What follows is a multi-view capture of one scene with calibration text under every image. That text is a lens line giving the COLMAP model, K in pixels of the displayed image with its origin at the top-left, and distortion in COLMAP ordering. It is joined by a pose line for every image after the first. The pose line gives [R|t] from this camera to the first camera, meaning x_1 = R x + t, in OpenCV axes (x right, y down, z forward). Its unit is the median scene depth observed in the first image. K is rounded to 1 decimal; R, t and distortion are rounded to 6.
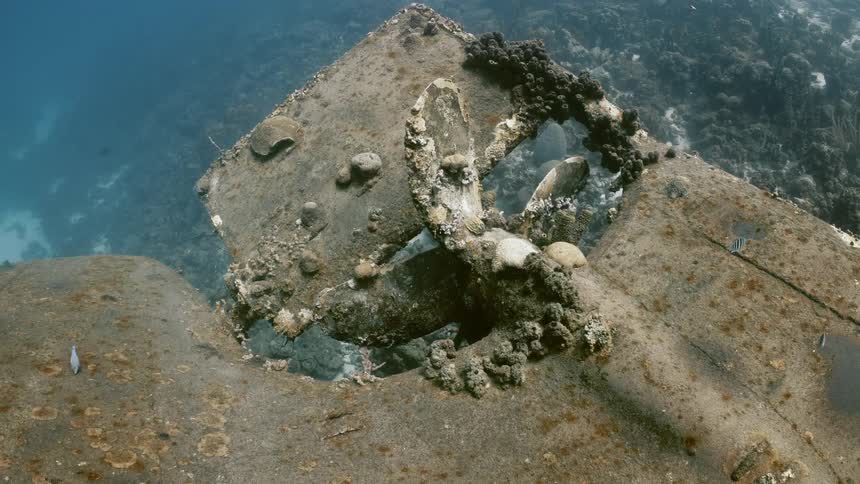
lens RADIAL K [[506.3, 0, 430.2], [0, 506.3, 226.4], [0, 0, 1]] dist [-0.264358, 0.067919]
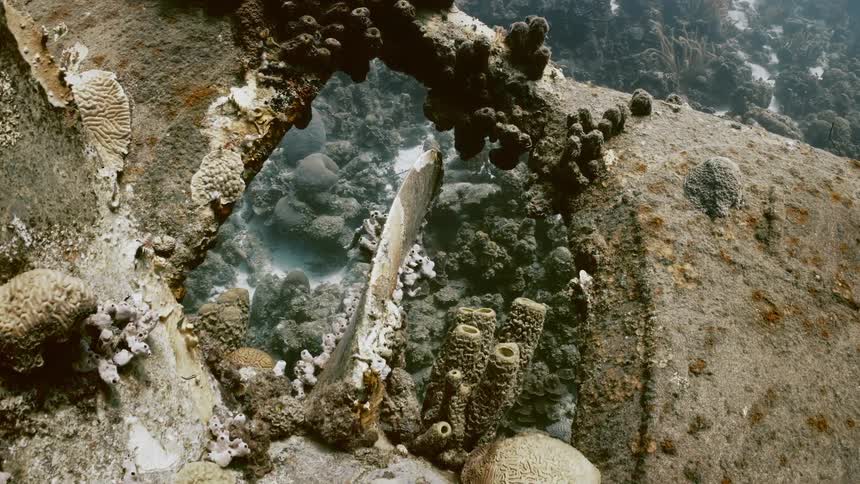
lens RADIAL K [[506.3, 0, 430.2], [0, 506.3, 226.4], [0, 0, 1]] dist [-0.264358, 0.067919]
pose [[0.862348, -0.231523, 0.450280, 0.098321], [0.220229, 0.972311, 0.078170, -0.110397], [-0.455911, 0.031755, 0.889459, 0.624413]]
